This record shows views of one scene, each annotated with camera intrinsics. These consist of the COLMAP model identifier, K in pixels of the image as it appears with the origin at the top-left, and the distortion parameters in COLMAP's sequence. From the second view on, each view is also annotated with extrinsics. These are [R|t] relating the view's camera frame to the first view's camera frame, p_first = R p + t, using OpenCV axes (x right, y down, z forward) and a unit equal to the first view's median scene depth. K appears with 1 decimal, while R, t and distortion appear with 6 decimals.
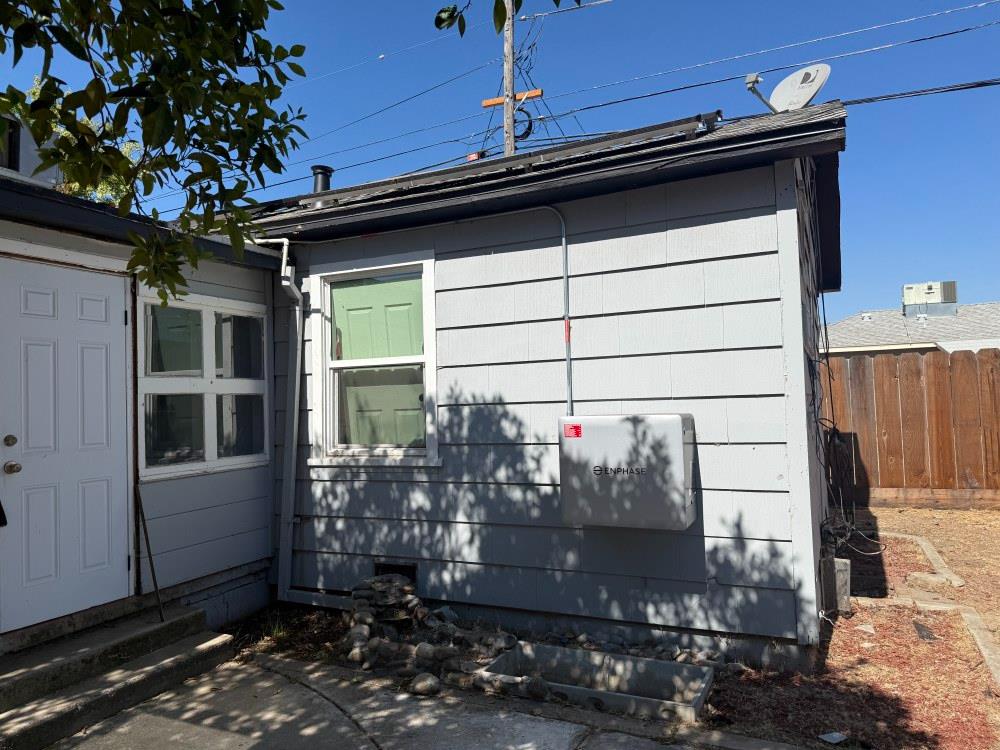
lens RADIAL K [[703.7, 0, 500.0], [0, 703.7, 375.0], [0, 0, 1]] dist [0.071025, -0.064424]
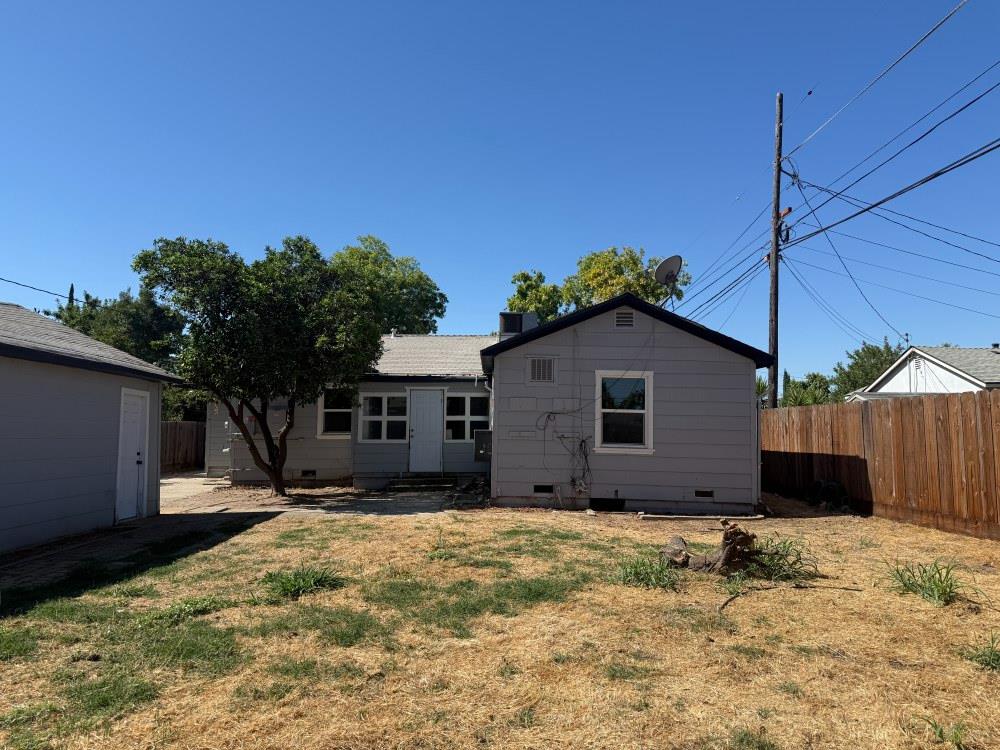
lens RADIAL K [[684.1, 0, 500.0], [0, 684.1, 375.0], [0, 0, 1]] dist [0.152751, -0.254783]
pose [[0.449362, -0.042418, -0.892342, 2.874407], [0.015597, 0.999092, -0.039639, -0.065803], [0.893214, 0.003895, 0.449616, -0.387770]]
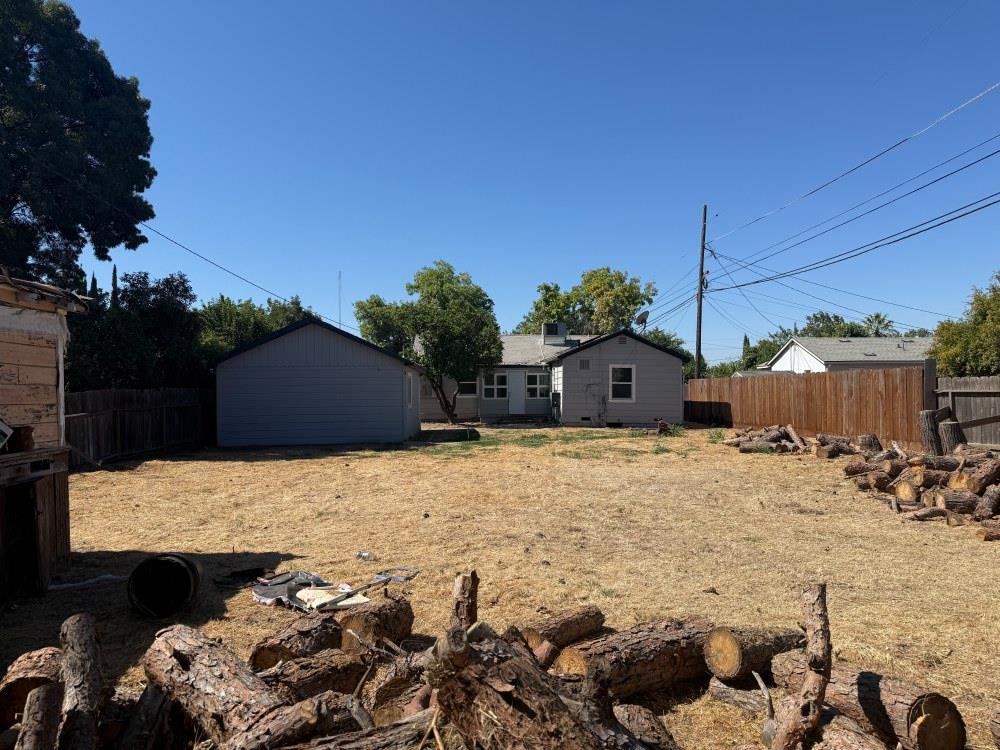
lens RADIAL K [[693.2, 0, 479.0], [0, 693.2, 378.6], [0, 0, 1]] dist [0.022654, -0.040133]
pose [[0.455210, 0.009478, -0.890334, 5.532021], [0.025779, 0.999384, 0.023819, -0.243997], [0.890011, -0.033794, 0.454685, -2.635888]]
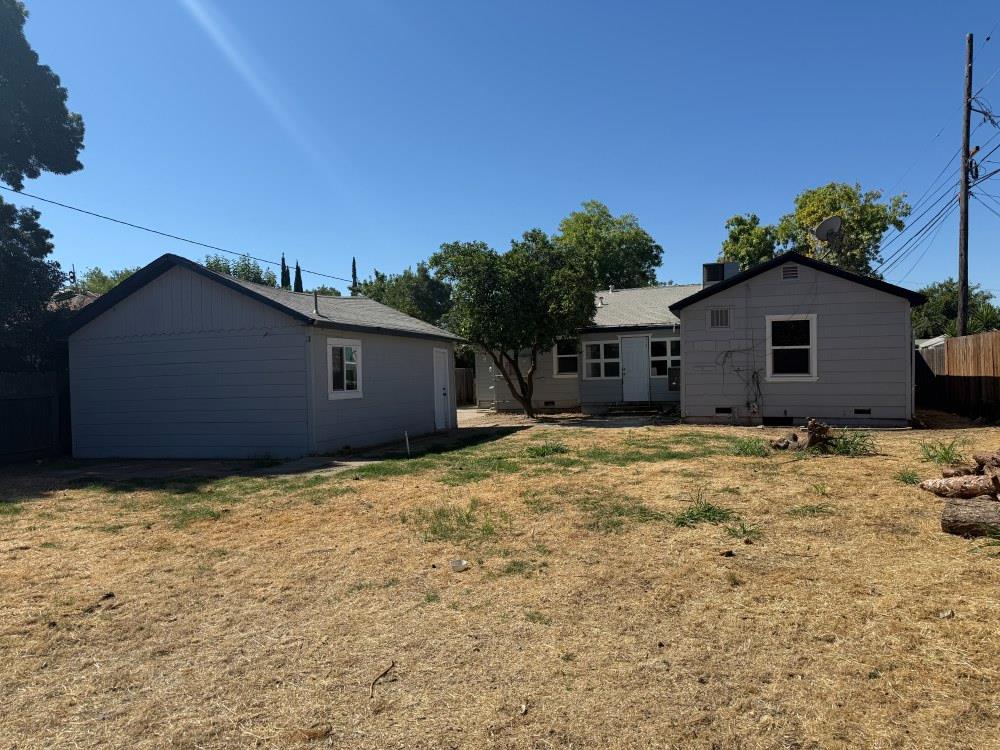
lens RADIAL K [[684.1, 0, 500.0], [0, 684.1, 375.0], [0, 0, 1]] dist [0.152751, -0.254783]
pose [[0.124471, 0.023994, -0.991933, 3.925207], [0.060880, 0.997639, 0.031771, -0.084657], [0.990354, -0.064344, 0.122717, -0.576870]]
